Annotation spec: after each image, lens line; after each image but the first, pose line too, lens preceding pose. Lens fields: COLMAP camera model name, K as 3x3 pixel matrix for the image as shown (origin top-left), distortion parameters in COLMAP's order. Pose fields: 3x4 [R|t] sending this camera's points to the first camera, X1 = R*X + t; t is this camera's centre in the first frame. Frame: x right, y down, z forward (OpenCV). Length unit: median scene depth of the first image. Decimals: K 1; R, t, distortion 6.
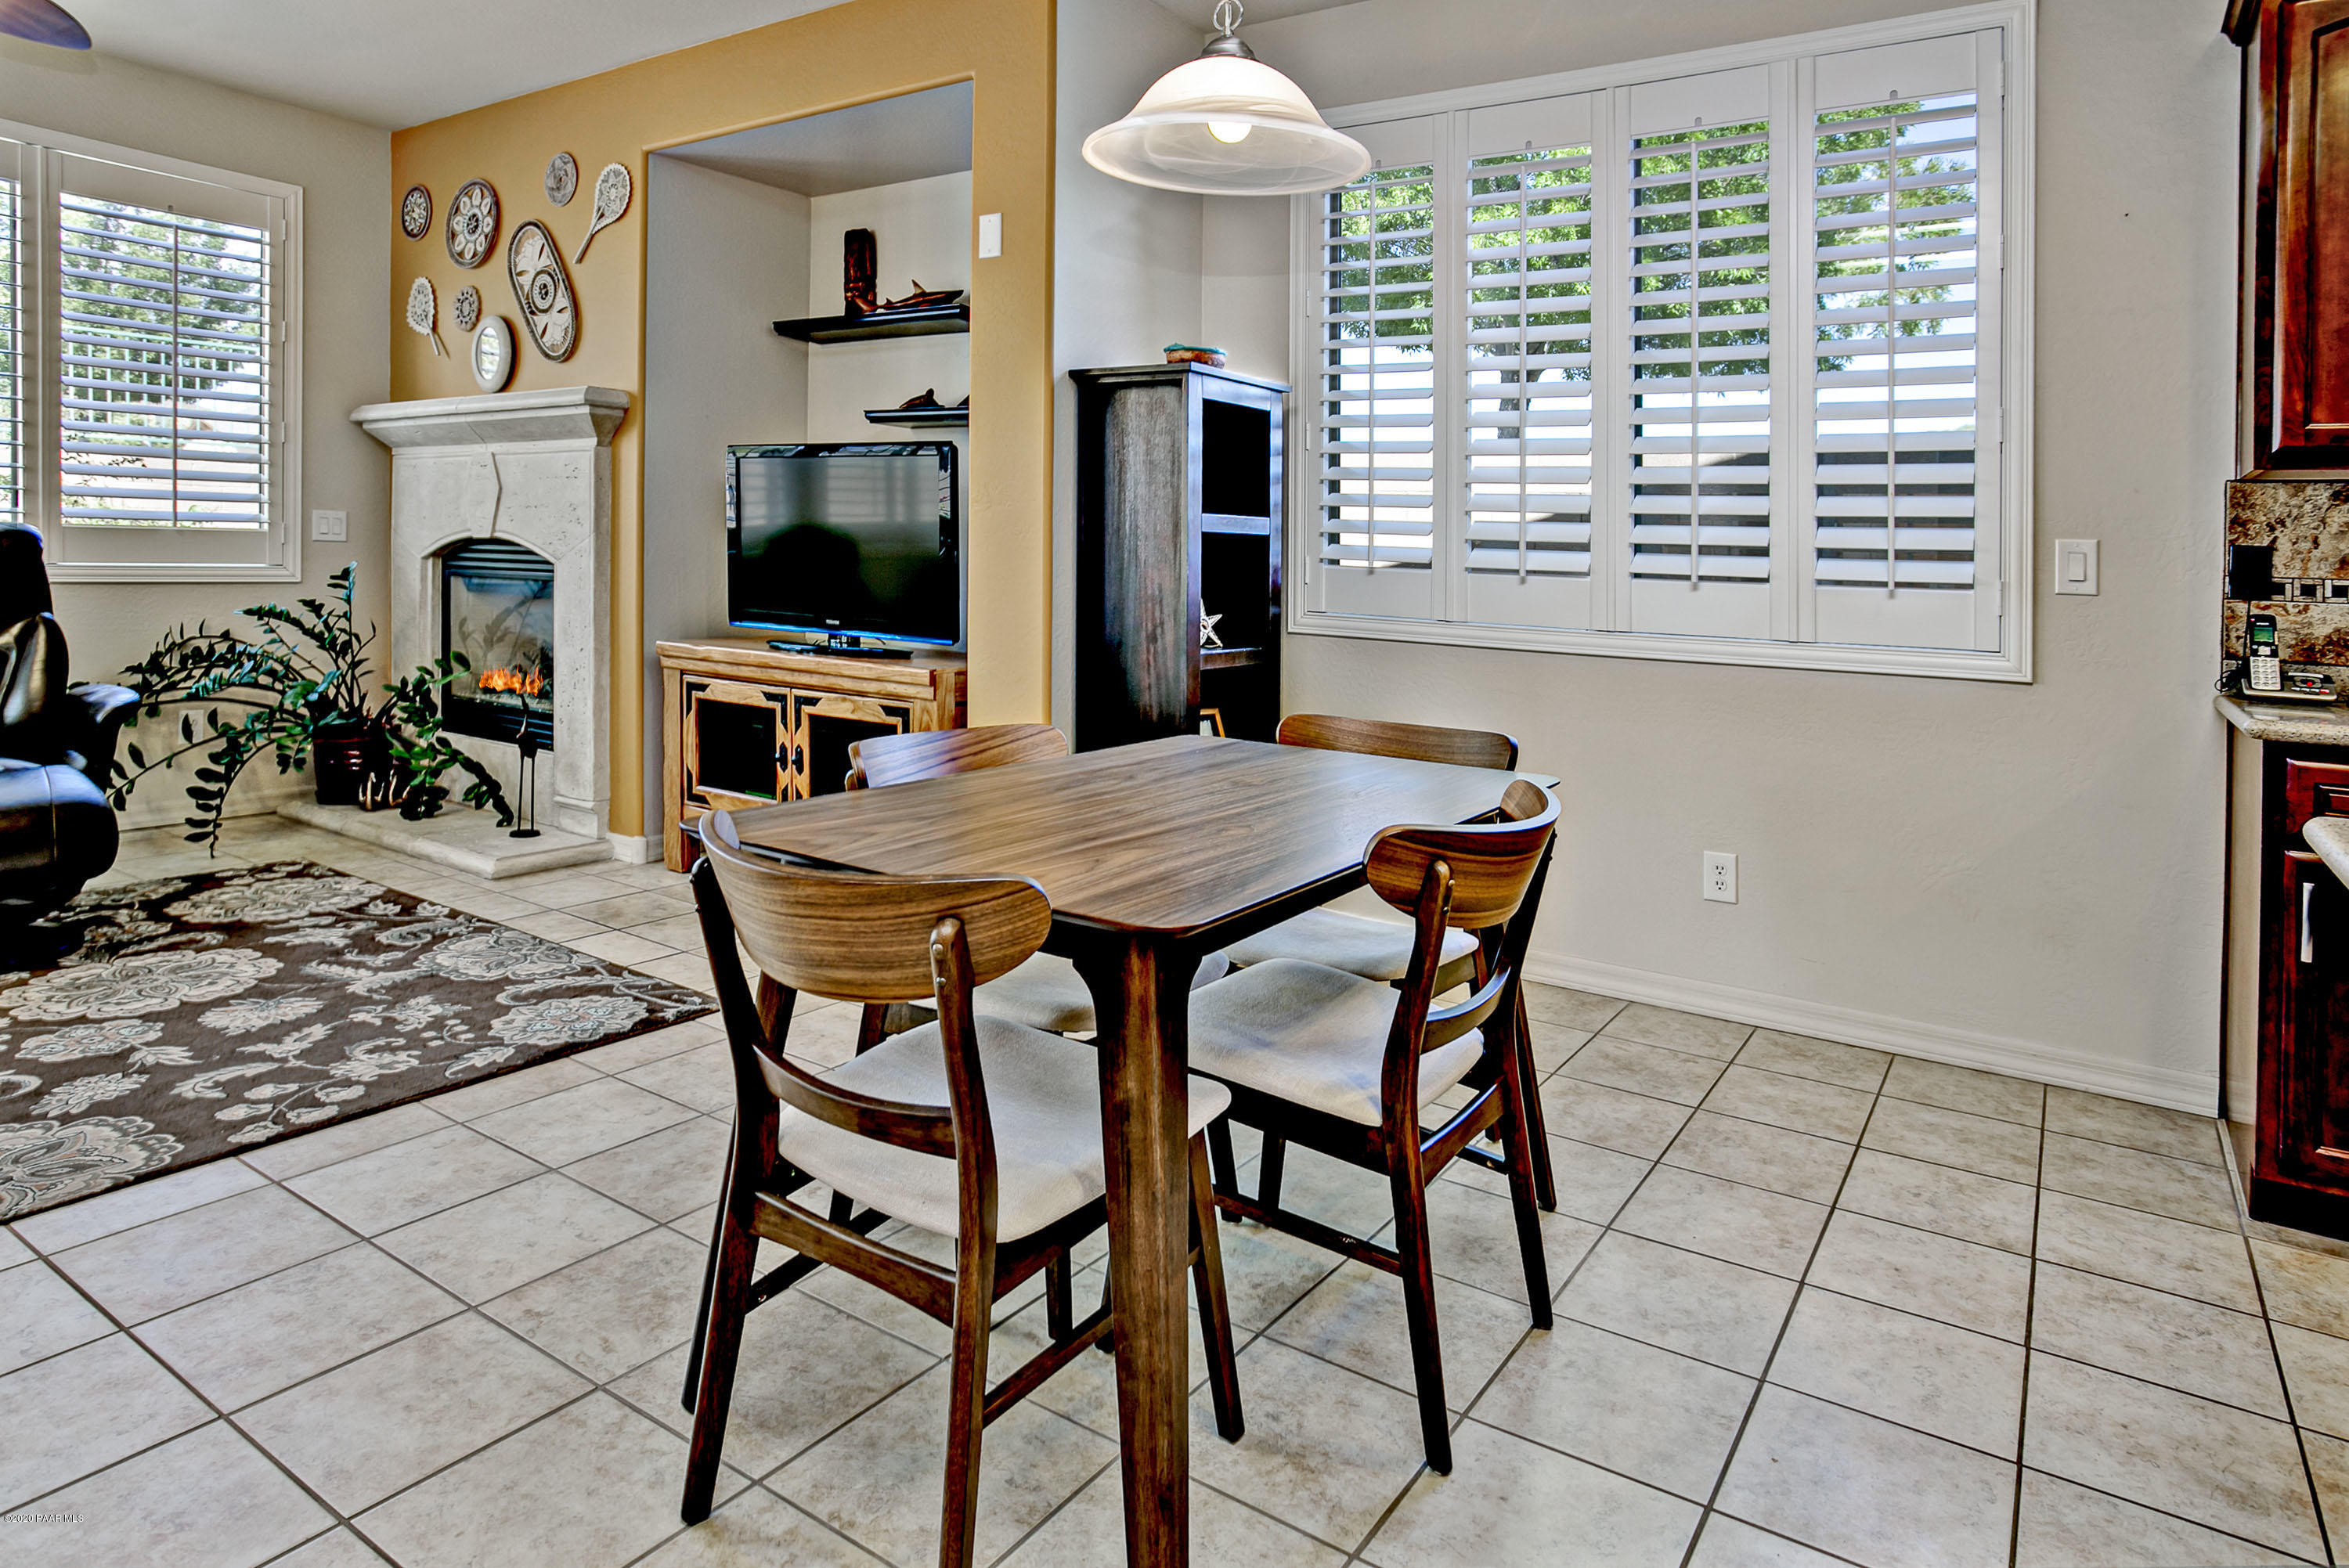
lens RADIAL K [[1368.8, 0, 1225.8], [0, 1368.8, 567.8], [0, 0, 1]] dist [-0.072113, 0.046950]
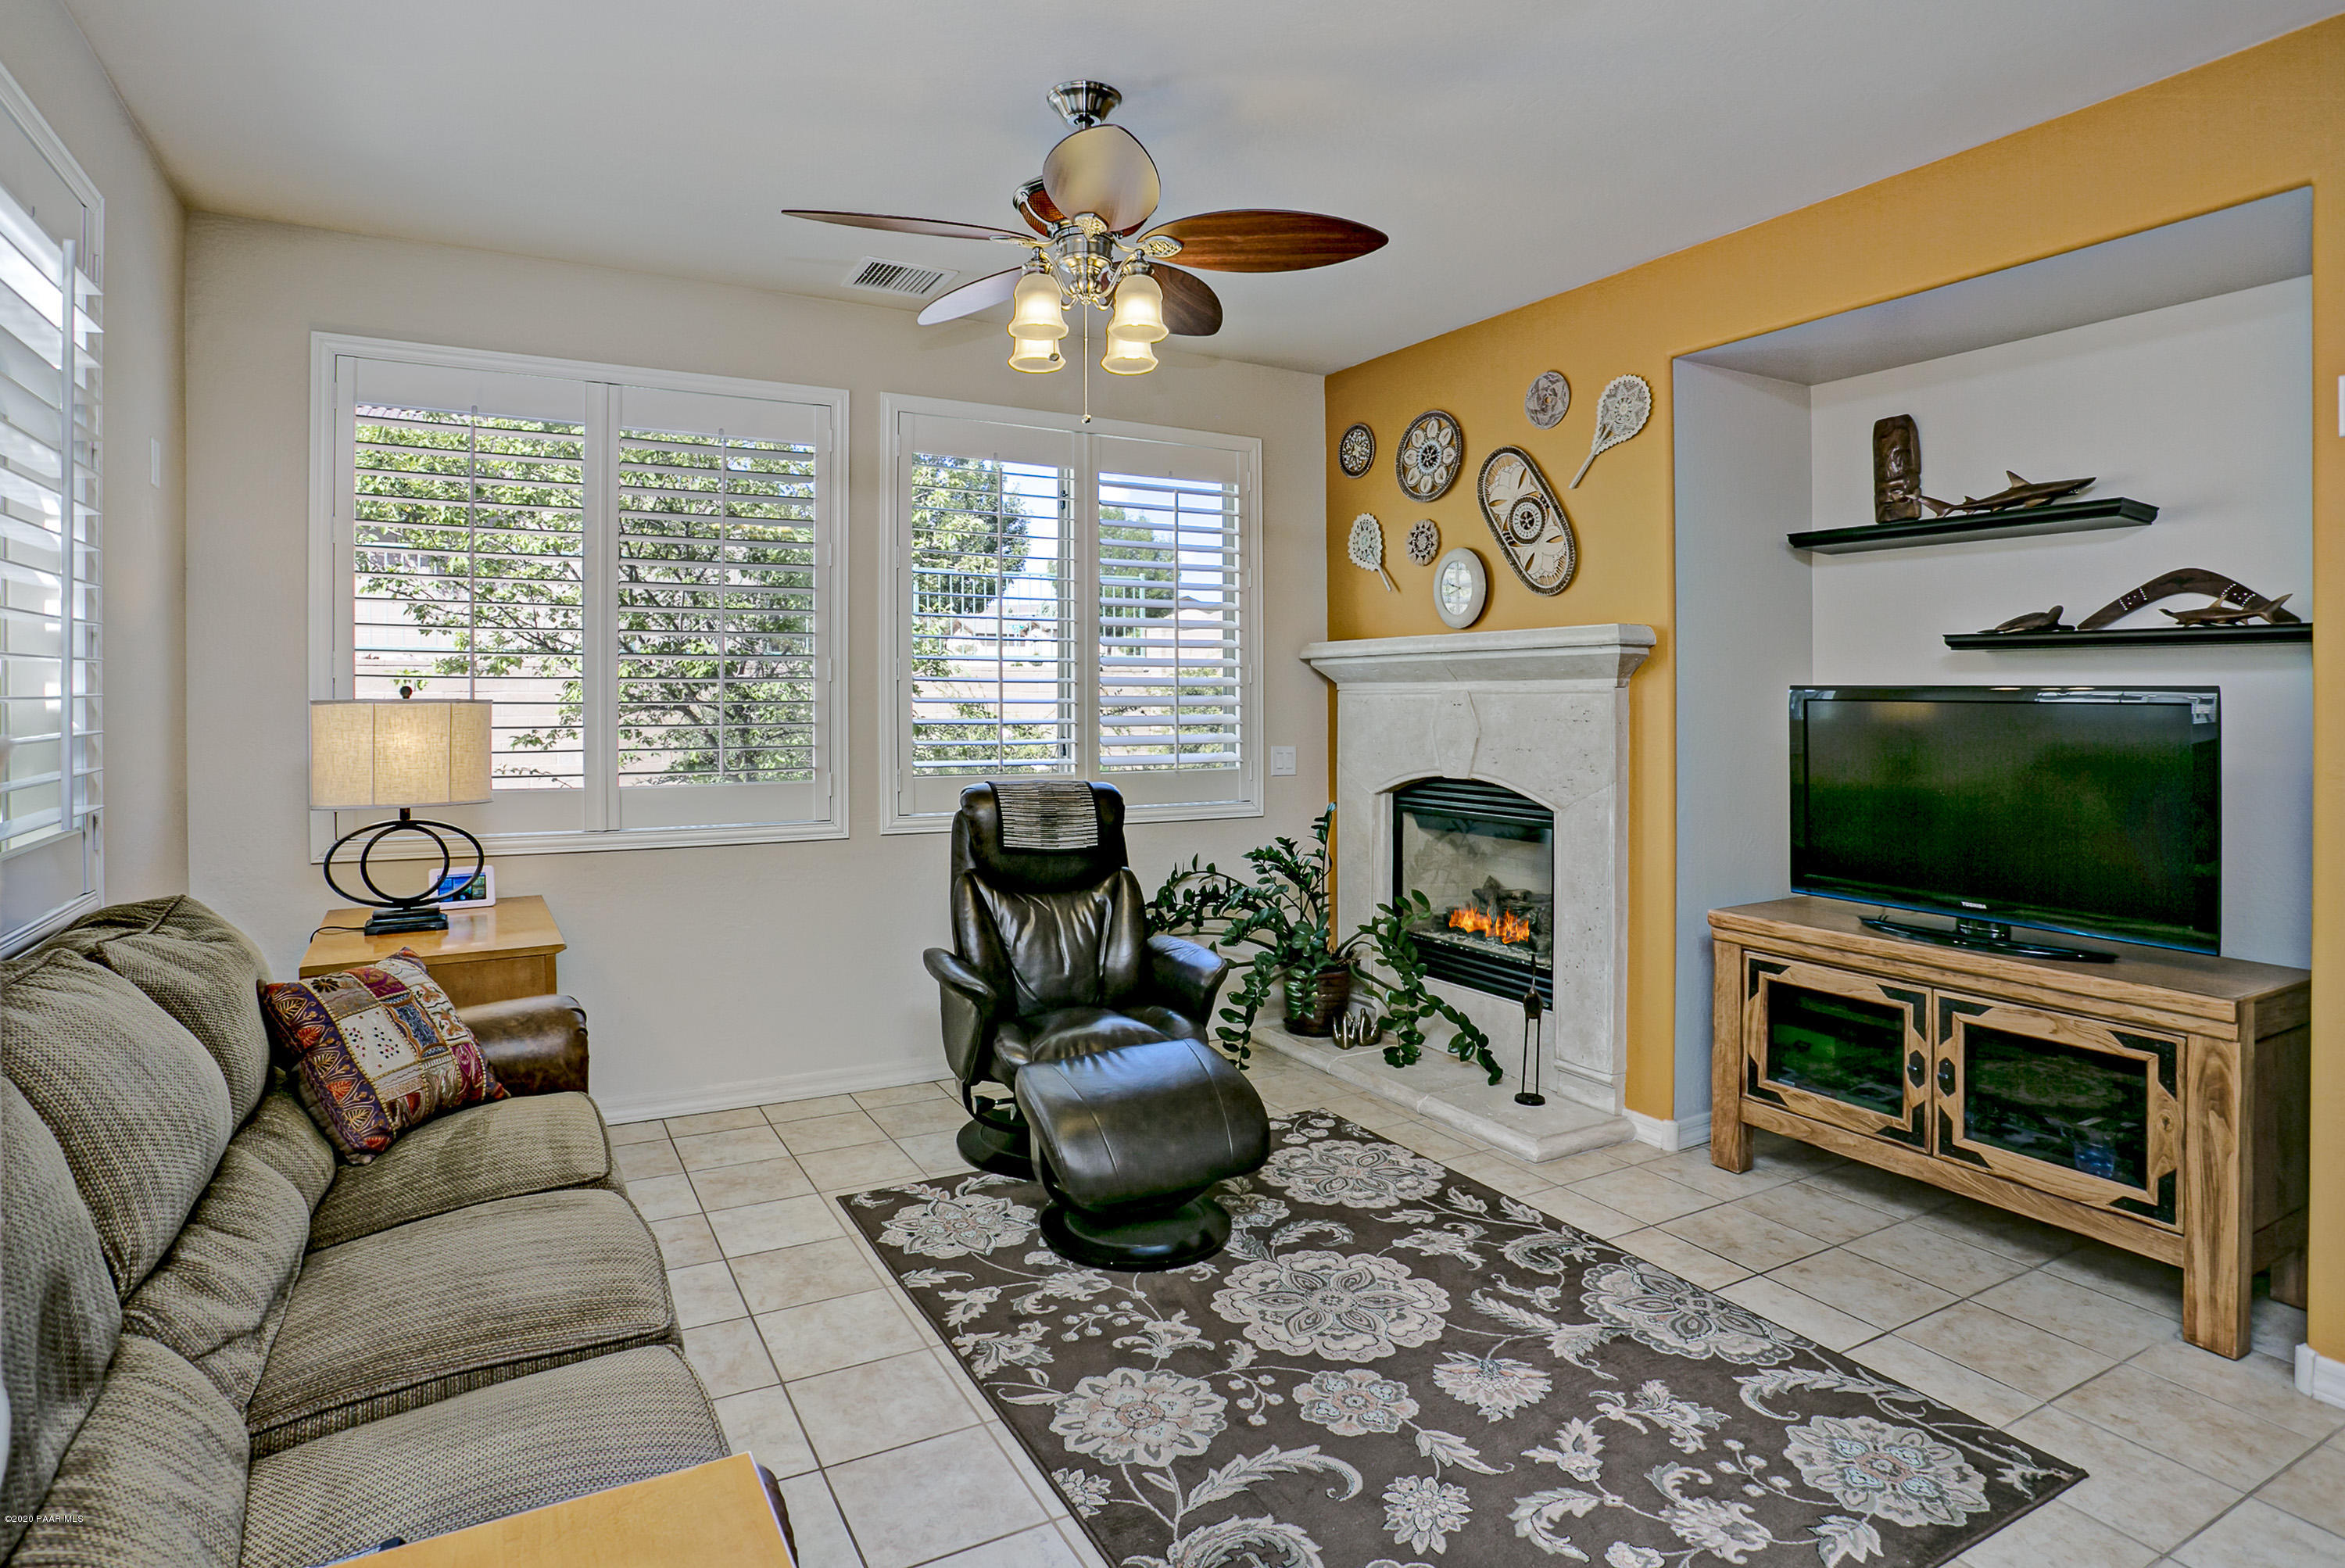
lens RADIAL K [[1243.3, 0, 1123.7], [0, 1243.3, 707.3], [0, 0, 1]] dist [-0.066599, 0.033193]
pose [[0.873104, -0.020235, -0.487114, -0.362334], [0.016997, 0.999794, -0.011067, -0.075555], [0.487238, 0.001383, 0.873268, 0.115808]]
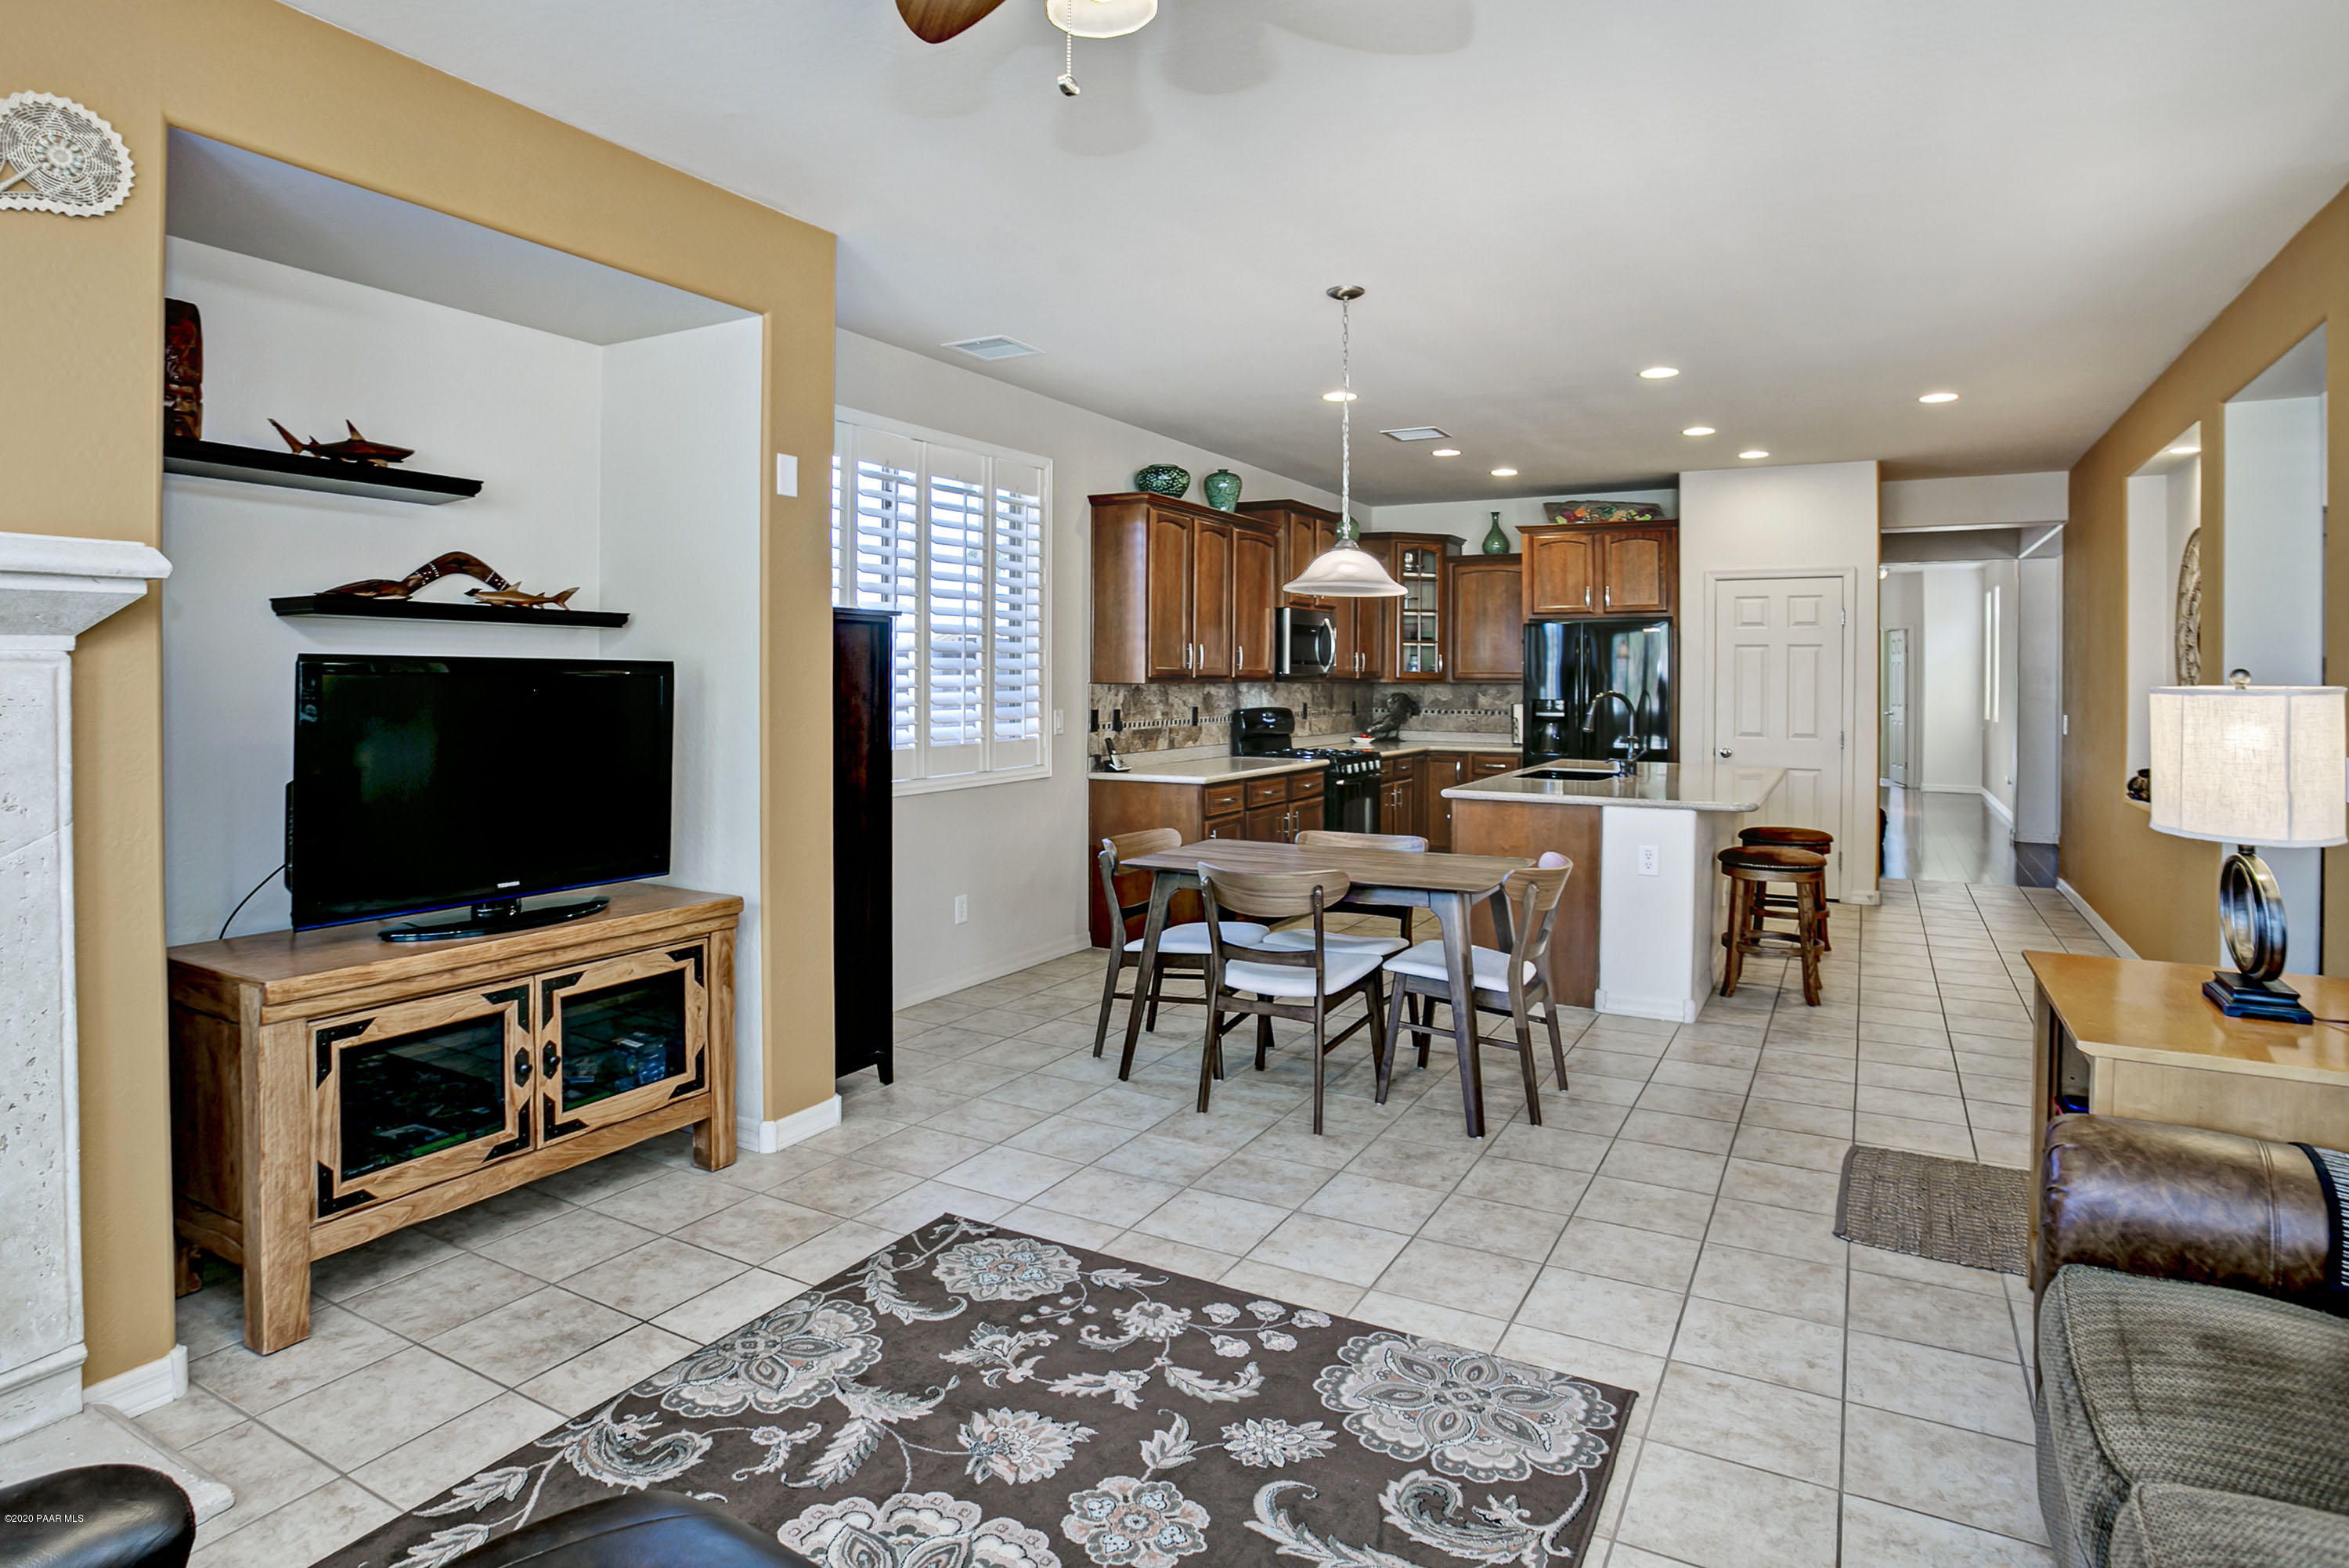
lens RADIAL K [[1245.3, 0, 1125.6], [0, 1245.3, 707.2], [0, 0, 1]] dist [-0.066599, 0.033193]
pose [[-0.025219, -0.052841, 0.998284, -0.956122], [0.000873, 0.998600, 0.052880, -0.094391], [-0.999682, 0.002205, -0.025138, 0.637779]]
